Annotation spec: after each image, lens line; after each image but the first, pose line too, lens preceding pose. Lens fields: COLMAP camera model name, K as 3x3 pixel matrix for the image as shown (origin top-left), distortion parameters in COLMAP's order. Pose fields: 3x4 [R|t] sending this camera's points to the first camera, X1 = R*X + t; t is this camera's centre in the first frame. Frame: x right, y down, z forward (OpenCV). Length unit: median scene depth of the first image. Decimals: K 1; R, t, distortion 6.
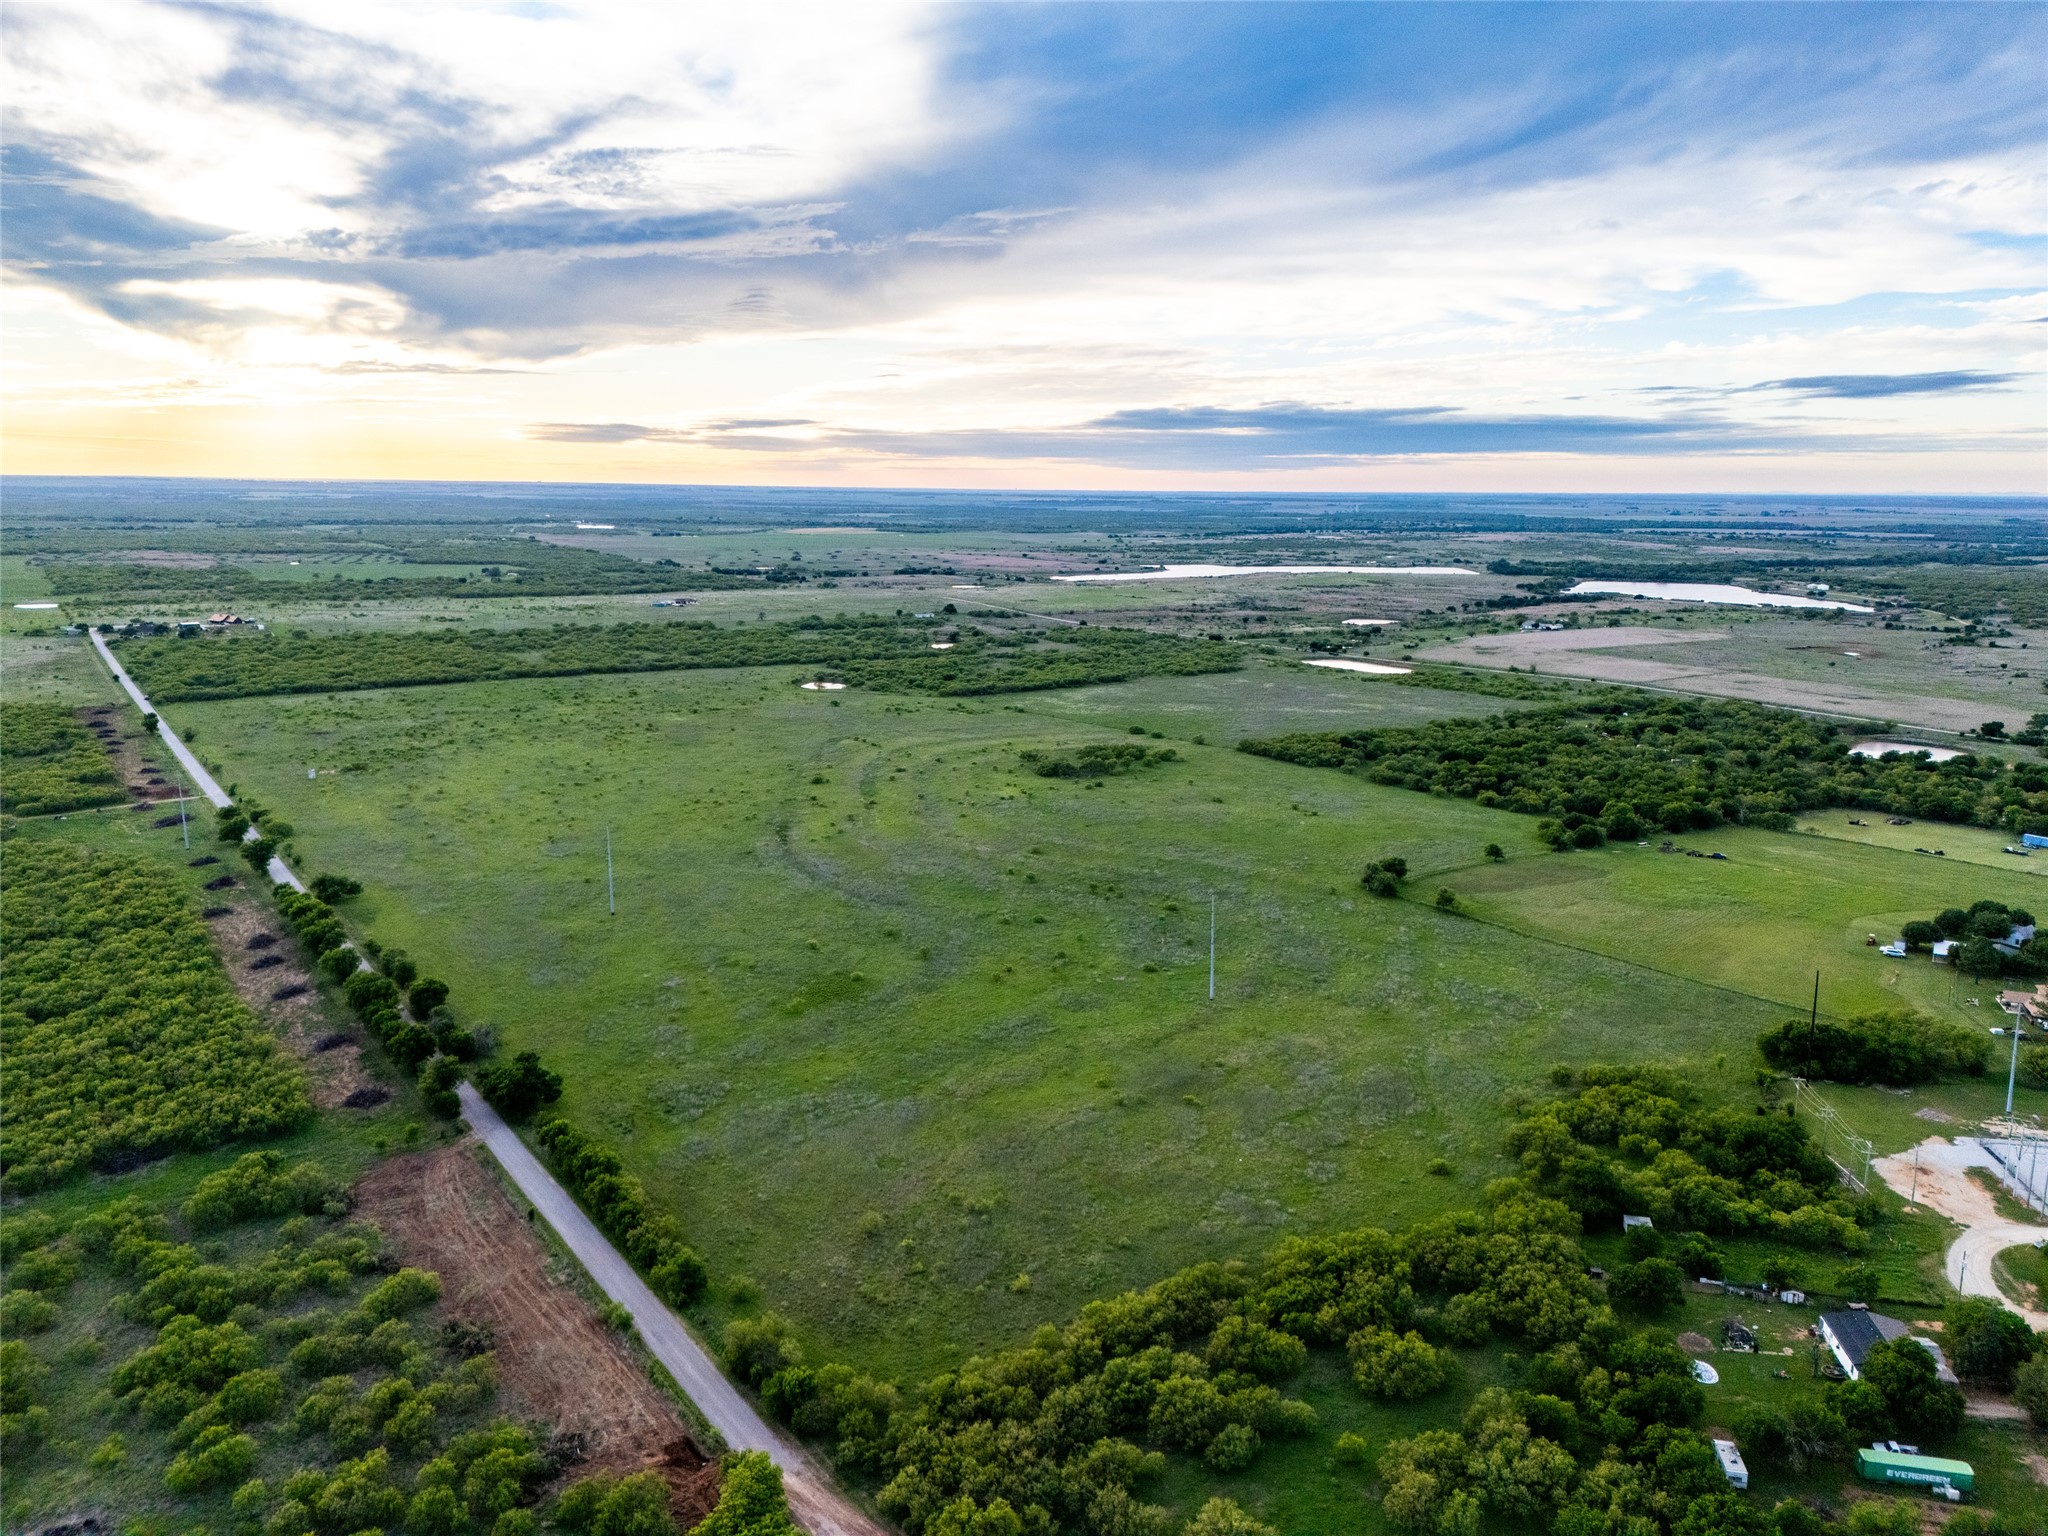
lens RADIAL K [[1443.9, 0, 1024.0], [0, 1443.9, 768.0], [0, 0, 1]] dist [0.072144, -0.064307]
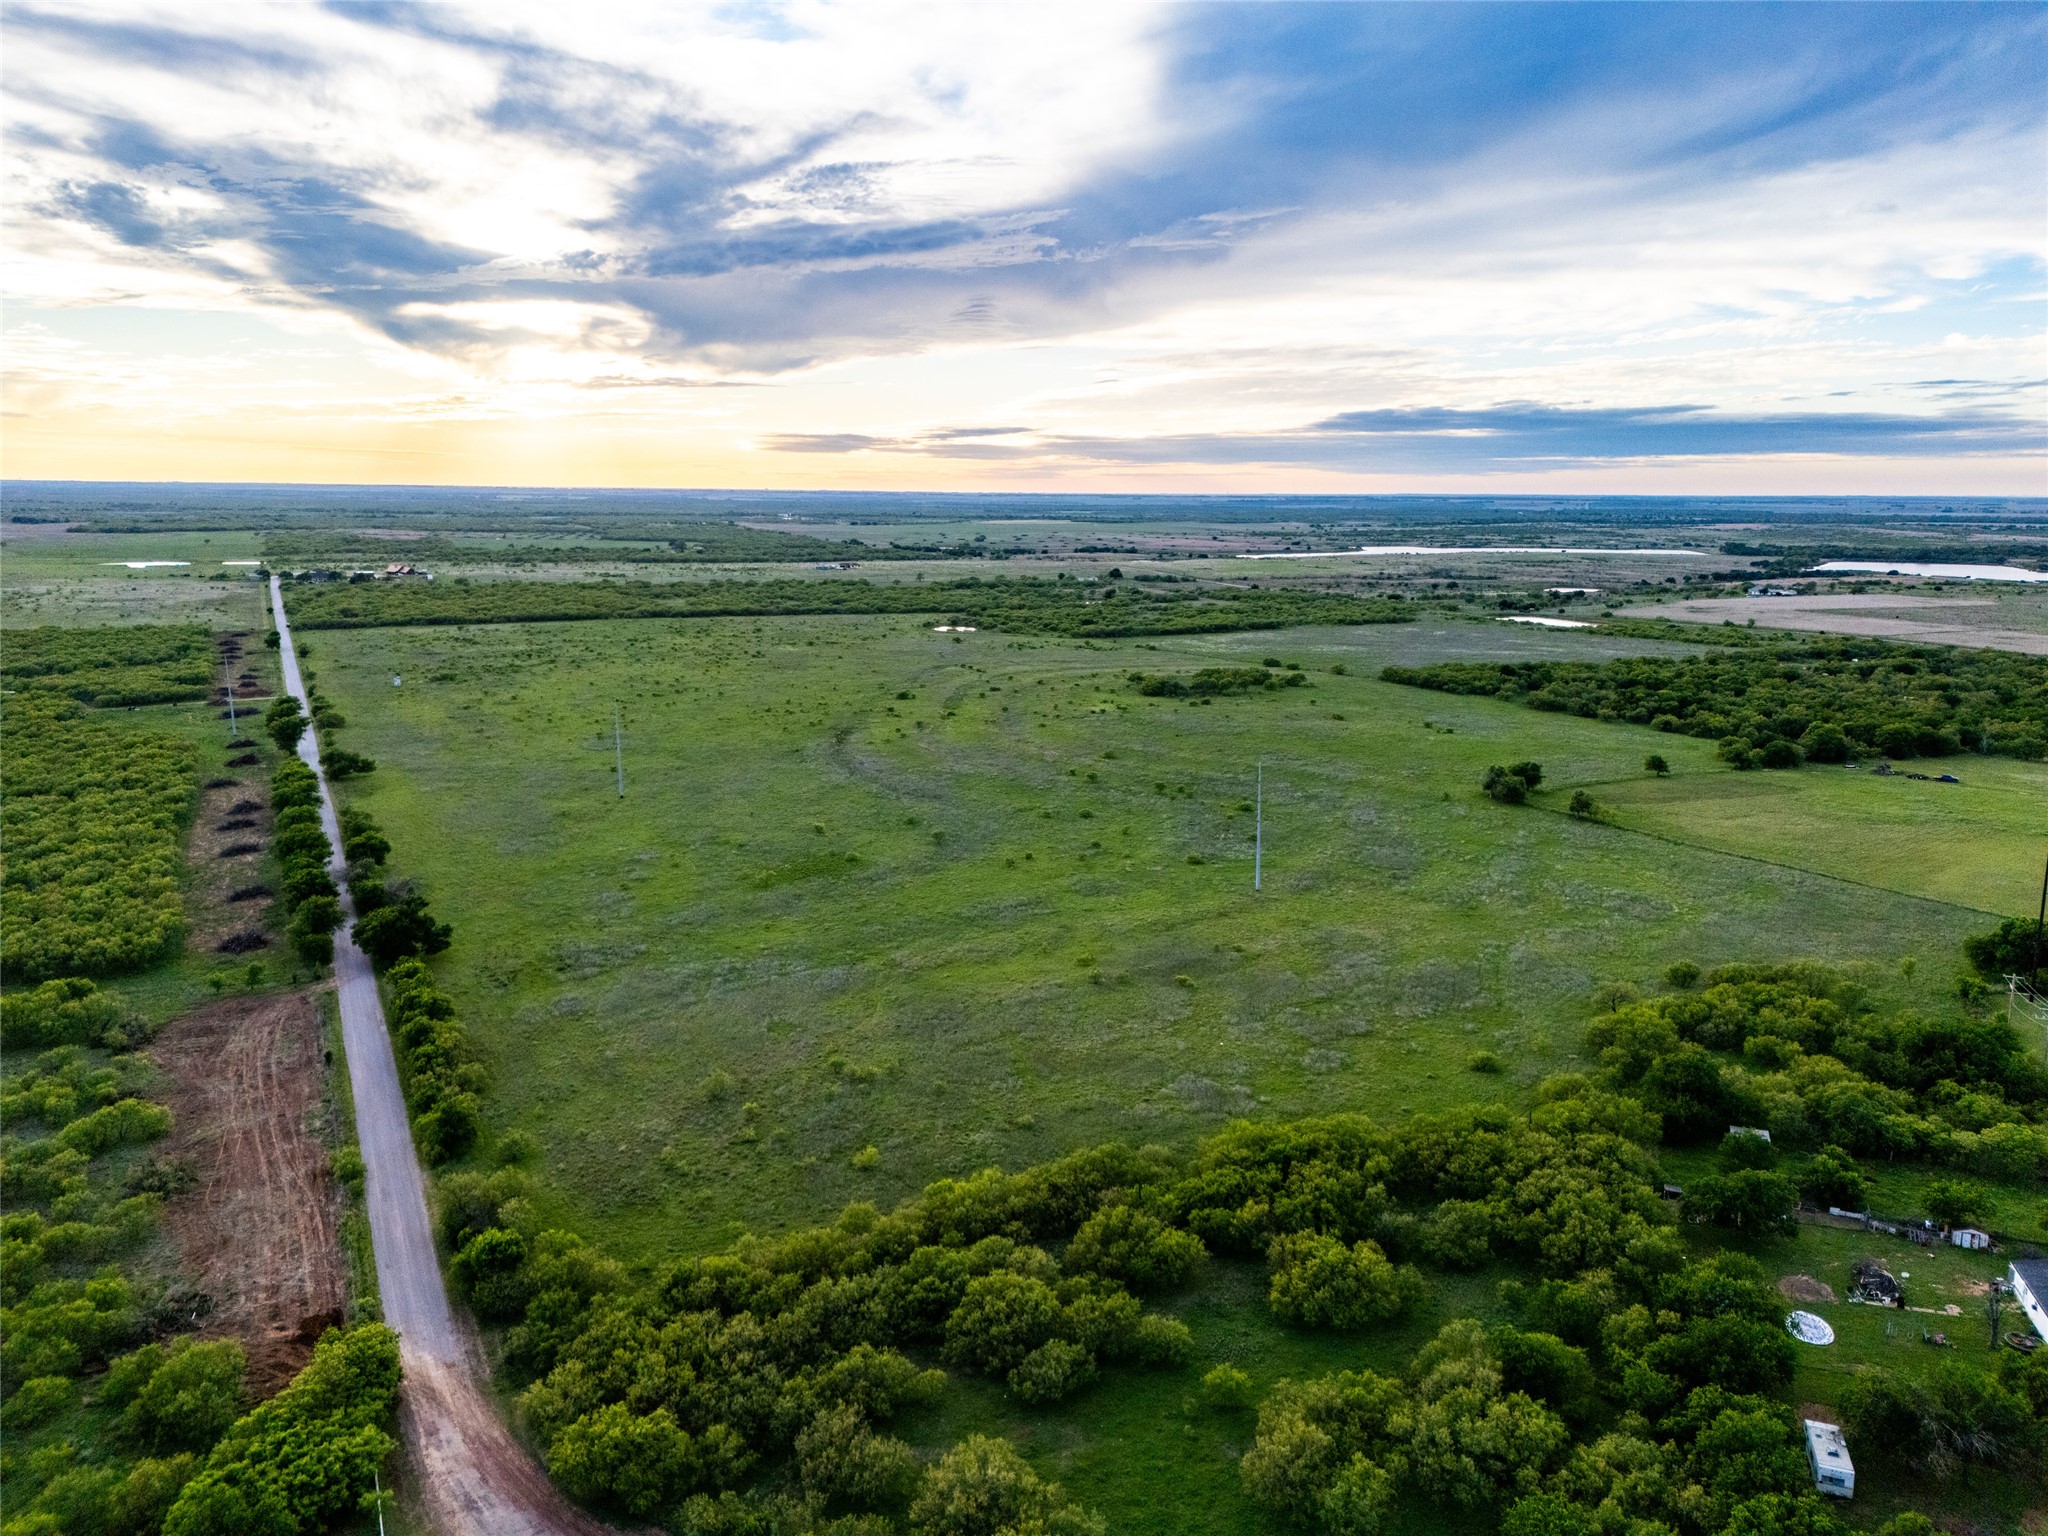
lens RADIAL K [[1453.6, 0, 1024.0], [0, 1453.6, 768.0], [0, 0, 1]] dist [0.067750, -0.061009]
pose [[0.990550, 0.022695, -0.135261, 0.148429], [-0.022615, 0.999742, 0.002131, 0.125632], [0.135275, 0.000948, 0.990808, 0.222077]]
